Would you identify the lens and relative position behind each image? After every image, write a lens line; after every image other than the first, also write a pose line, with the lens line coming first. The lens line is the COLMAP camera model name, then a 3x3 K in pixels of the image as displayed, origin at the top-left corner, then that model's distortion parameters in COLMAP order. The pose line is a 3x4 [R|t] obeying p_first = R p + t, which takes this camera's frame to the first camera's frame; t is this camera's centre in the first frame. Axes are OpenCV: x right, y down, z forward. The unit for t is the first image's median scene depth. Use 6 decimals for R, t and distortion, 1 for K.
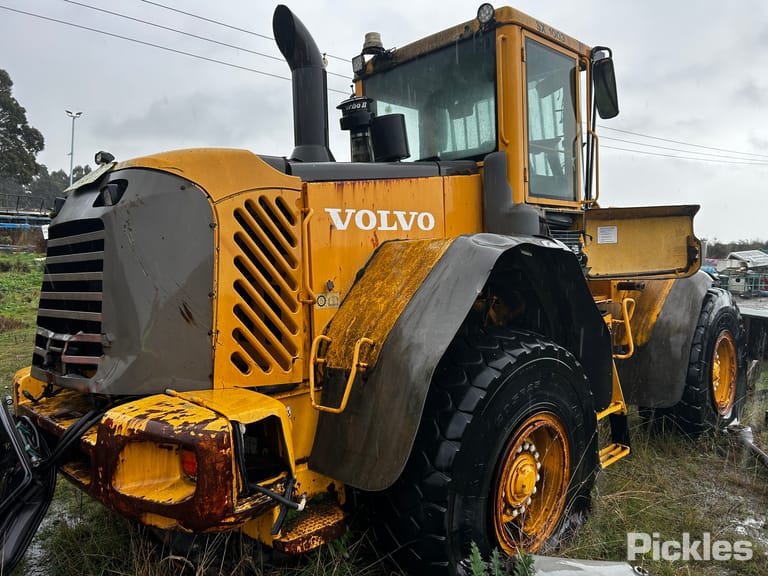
lens RADIAL K [[580.9, 0, 382.7], [0, 580.9, 294.7], [0, 0, 1]] dist [-0.010253, -0.003425]
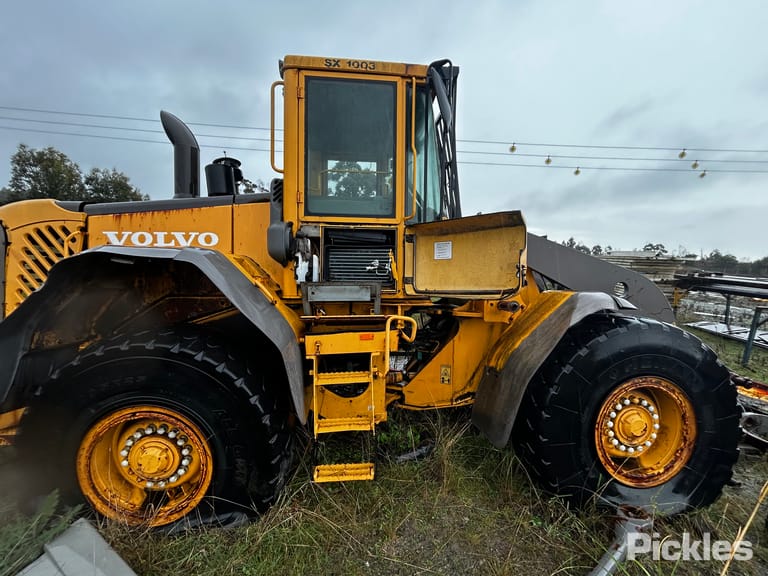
lens RADIAL K [[312.2, 0, 383.4], [0, 312.2, 281.0], [0, 0, 1]] dist [-0.008765, -0.000335]
pose [[0.781019, 0.059381, -0.621678, 0.917144], [-0.068064, 0.997633, 0.009781, -0.069761], [0.620787, 0.034675, 0.783212, 0.746704]]
